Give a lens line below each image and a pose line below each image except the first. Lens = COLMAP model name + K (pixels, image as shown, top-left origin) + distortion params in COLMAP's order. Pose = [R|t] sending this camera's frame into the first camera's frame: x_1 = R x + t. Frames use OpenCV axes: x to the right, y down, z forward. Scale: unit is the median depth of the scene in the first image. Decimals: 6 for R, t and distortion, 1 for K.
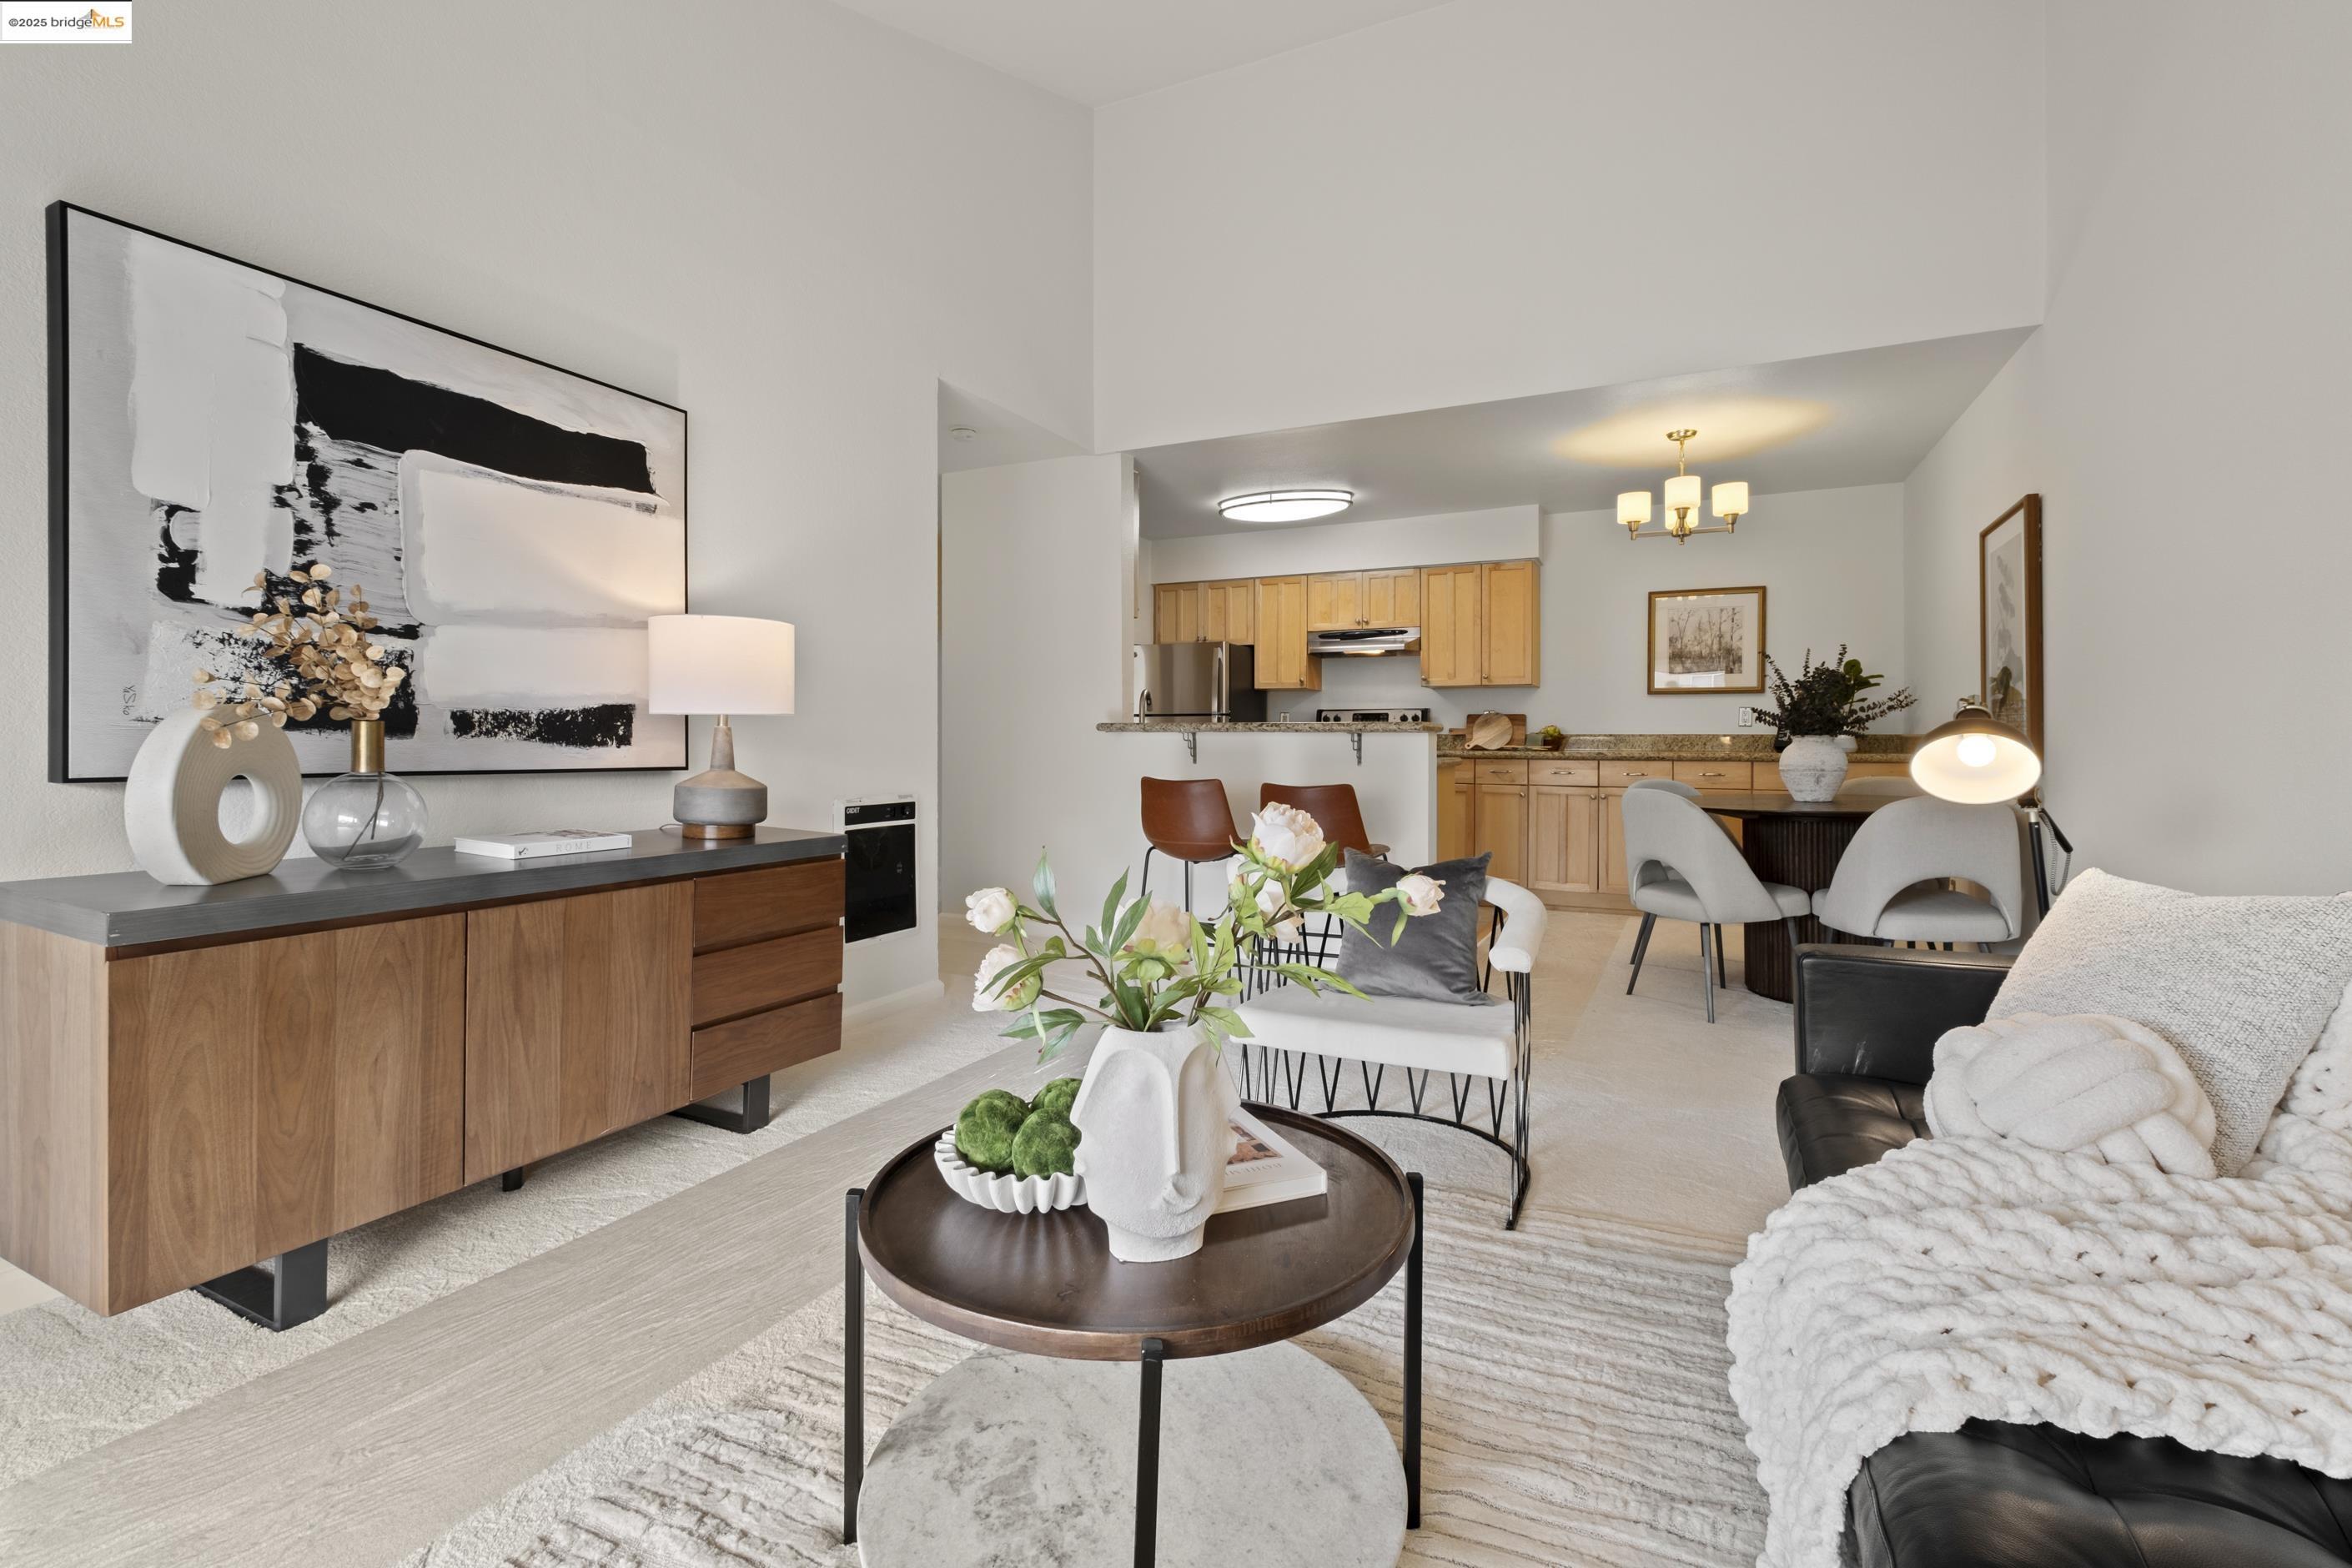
lens RADIAL K [[1041.2, 0, 1180.1], [0, 1041.2, 748.0], [0, 0, 1]] dist [0.007678, -0.007122]
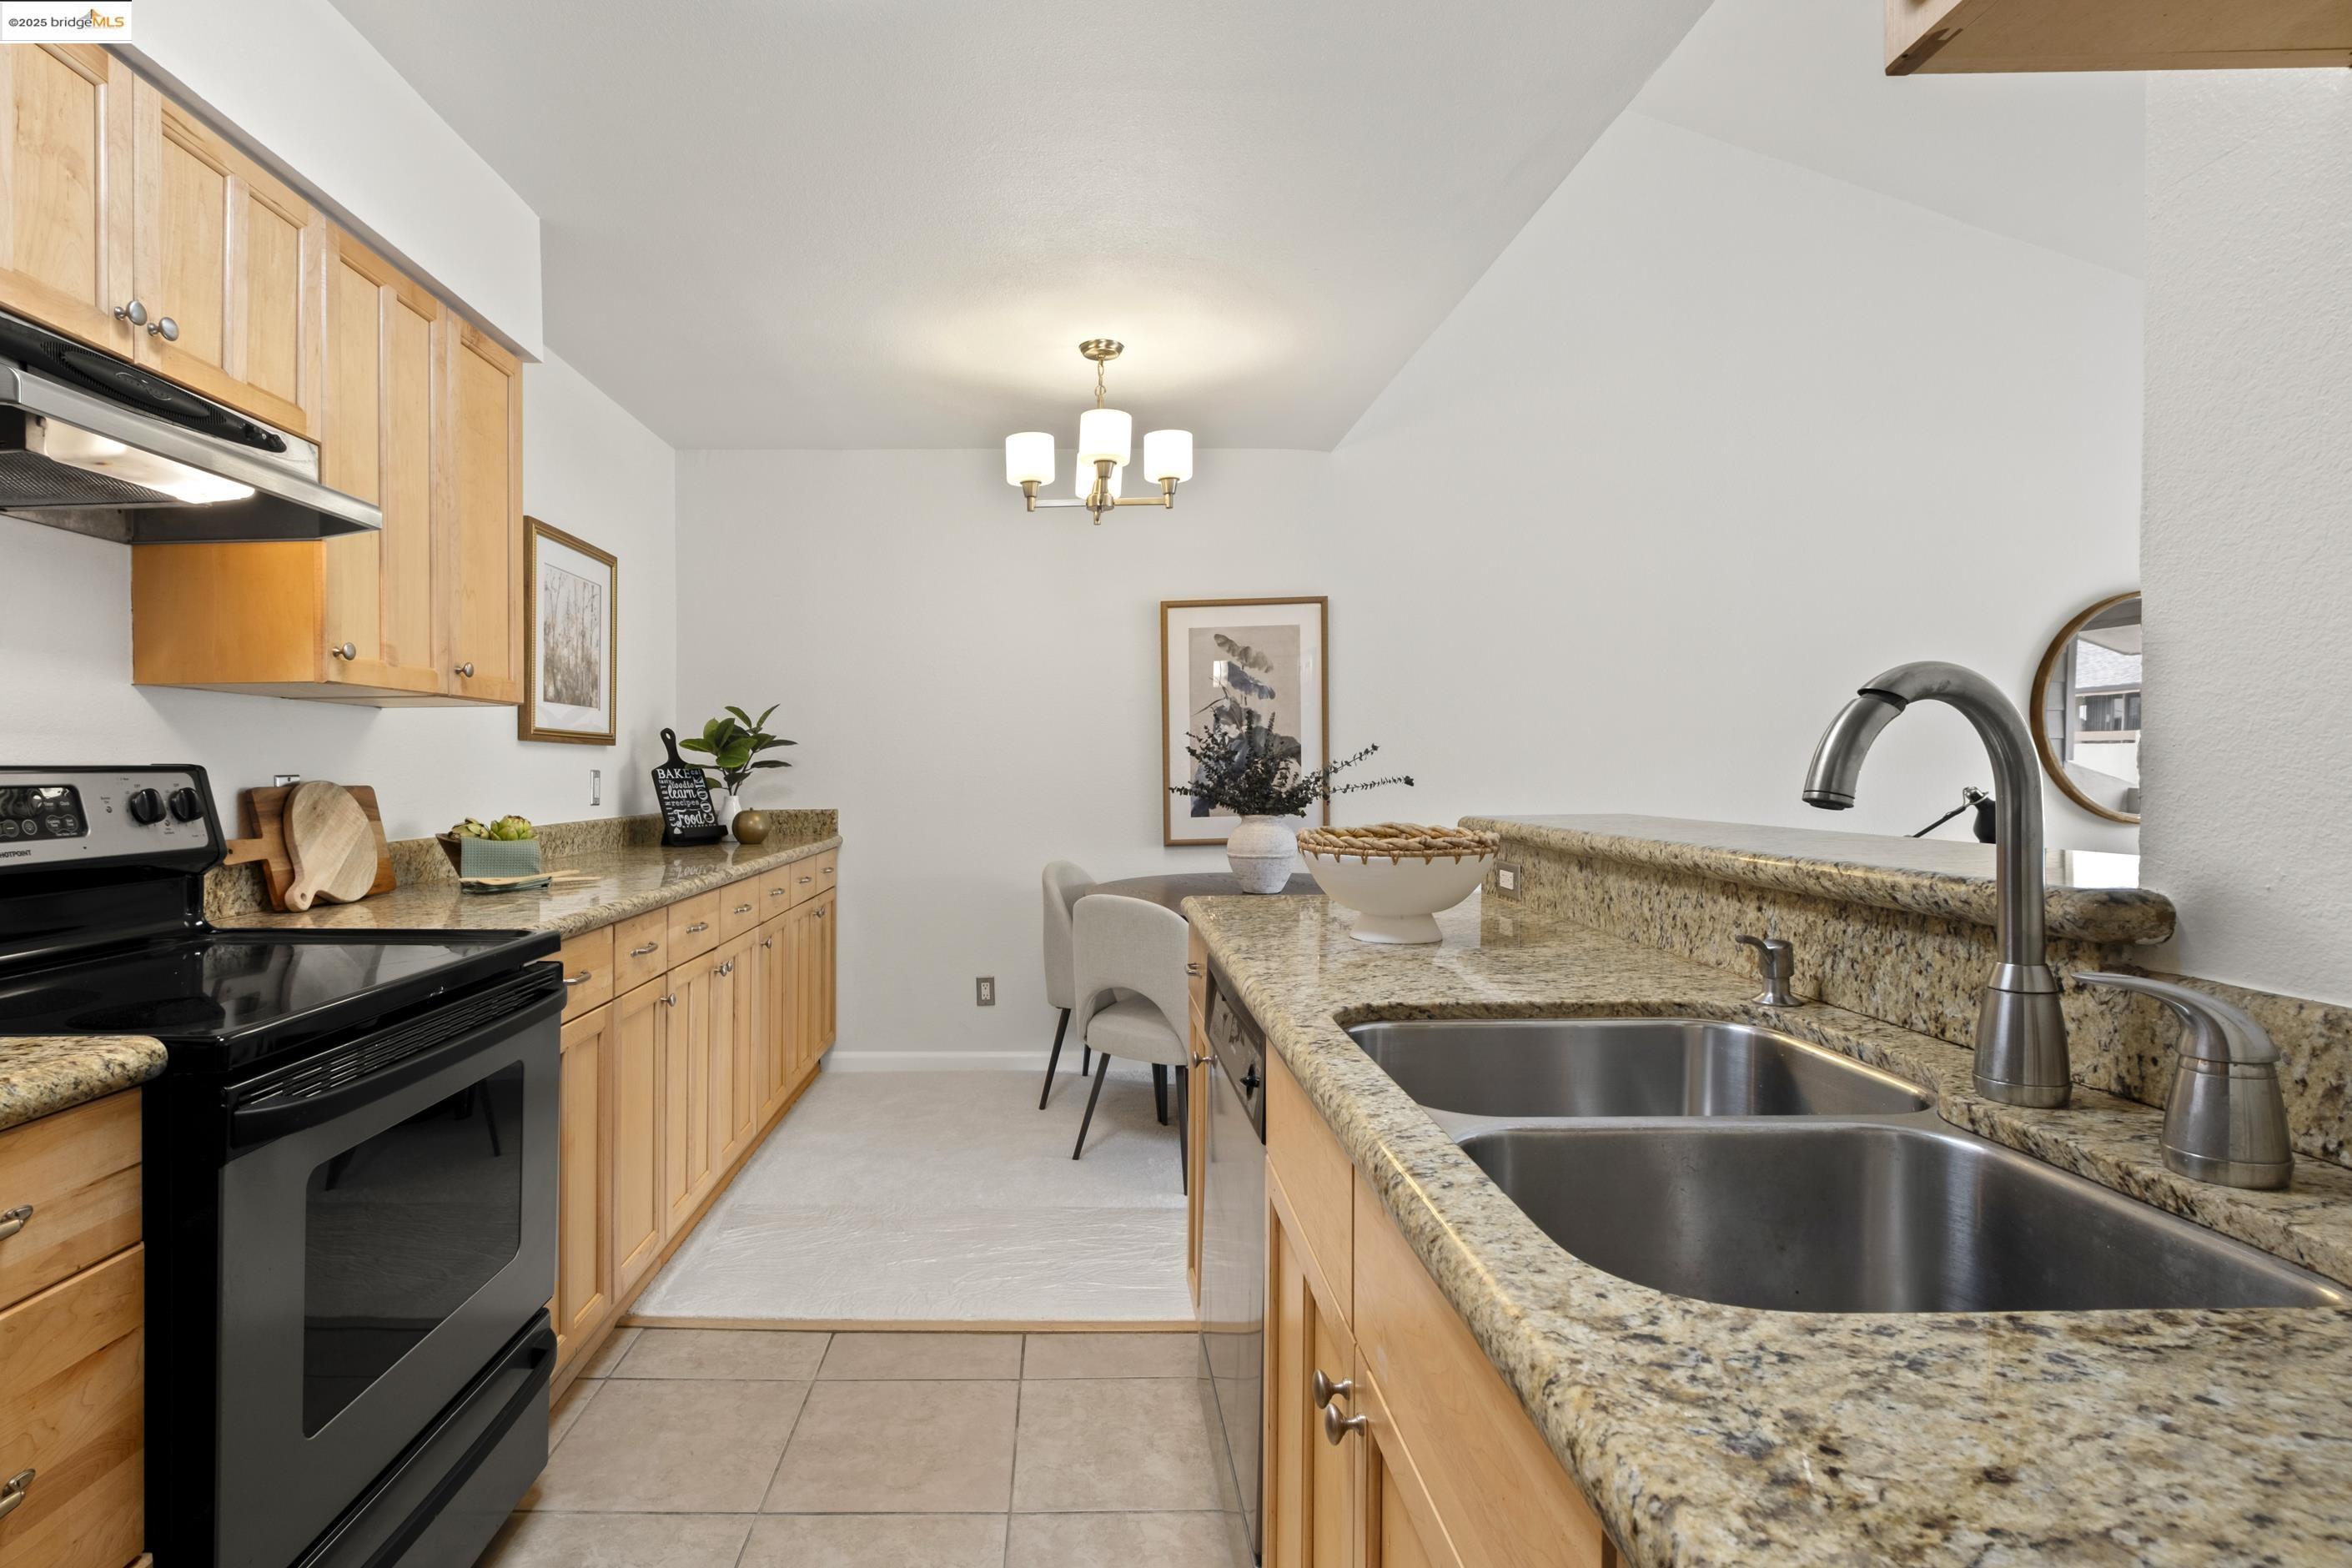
lens RADIAL K [[1158.2, 0, 1089.8], [0, 1158.2, 741.8], [0, 0, 1]] dist [-0.003879, -0.003267]
pose [[-0.458562, 0.023482, 0.888352, -0.110905], [0.018650, 0.999685, -0.016798, -0.038041], [-0.888467, 0.008864, -0.458856, 1.021213]]
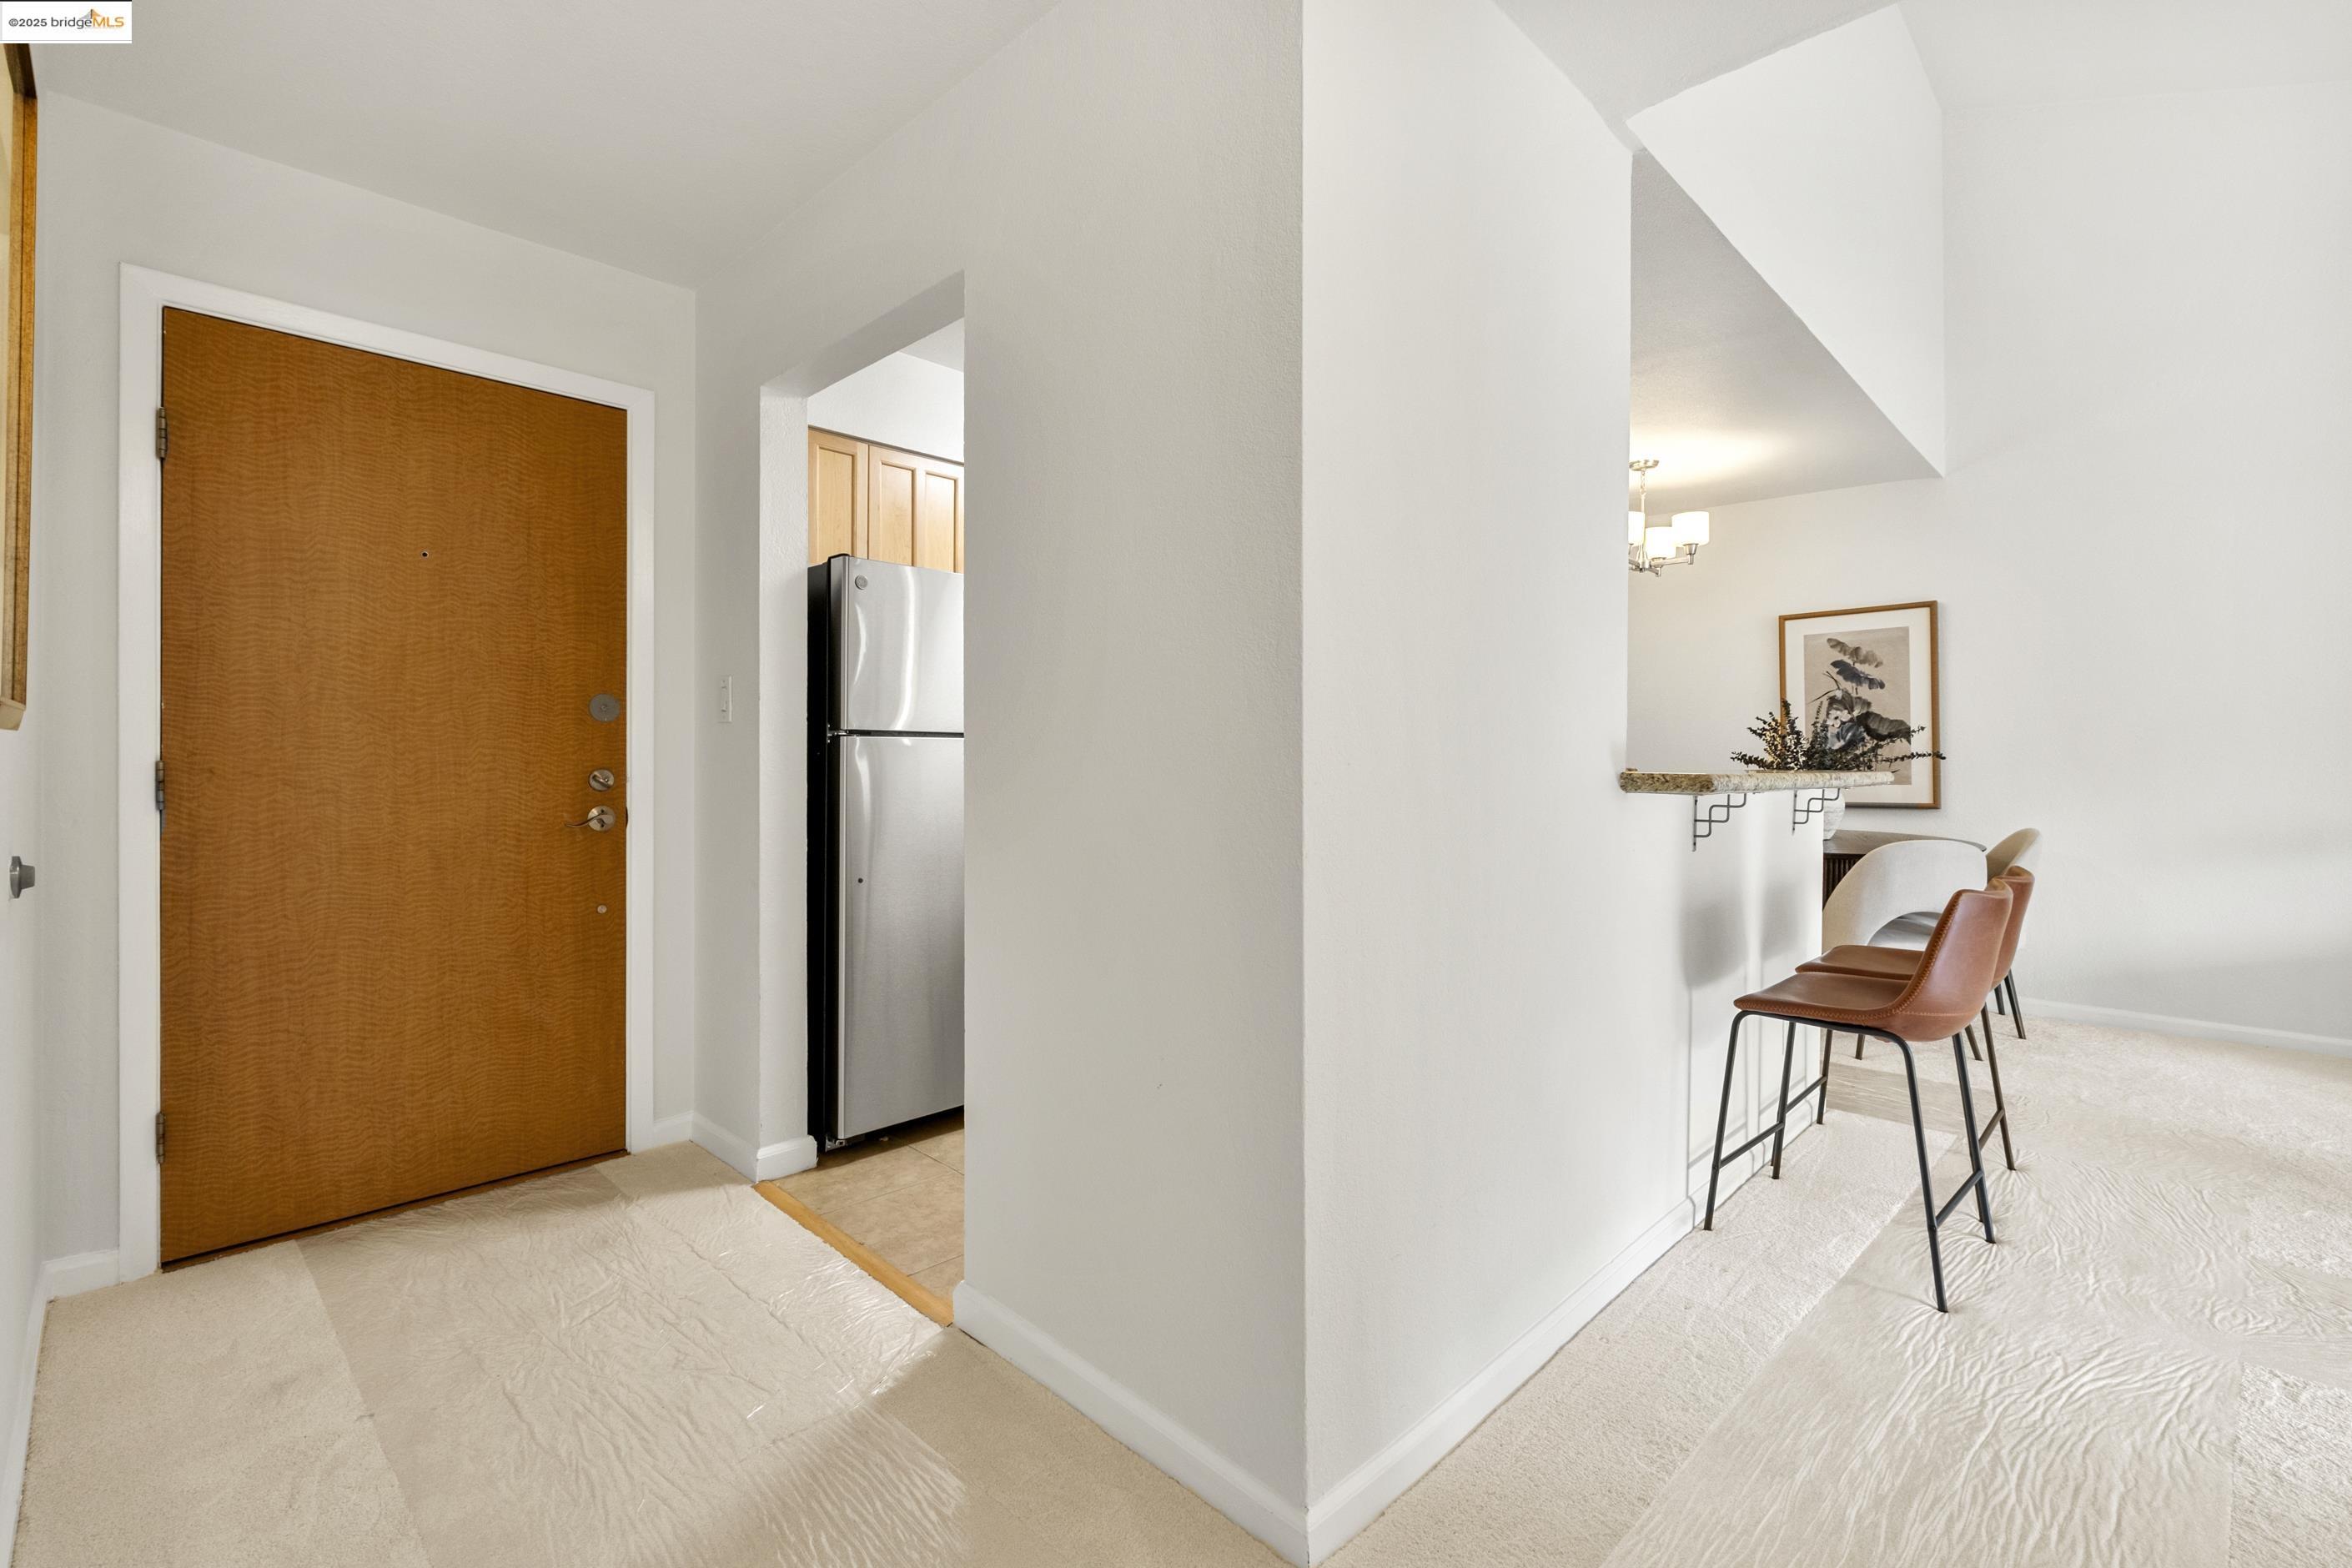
lens RADIAL K [[1041.2, 0, 1170.2], [0, 1041.2, 736.4], [0, 0, 1]] dist [0.007678, -0.007122]
pose [[0.302210, 0.015772, 0.953111, -0.438021], [-0.000644, 0.999866, -0.016342, -0.025480], [-0.953241, 0.004325, 0.302180, 0.866001]]
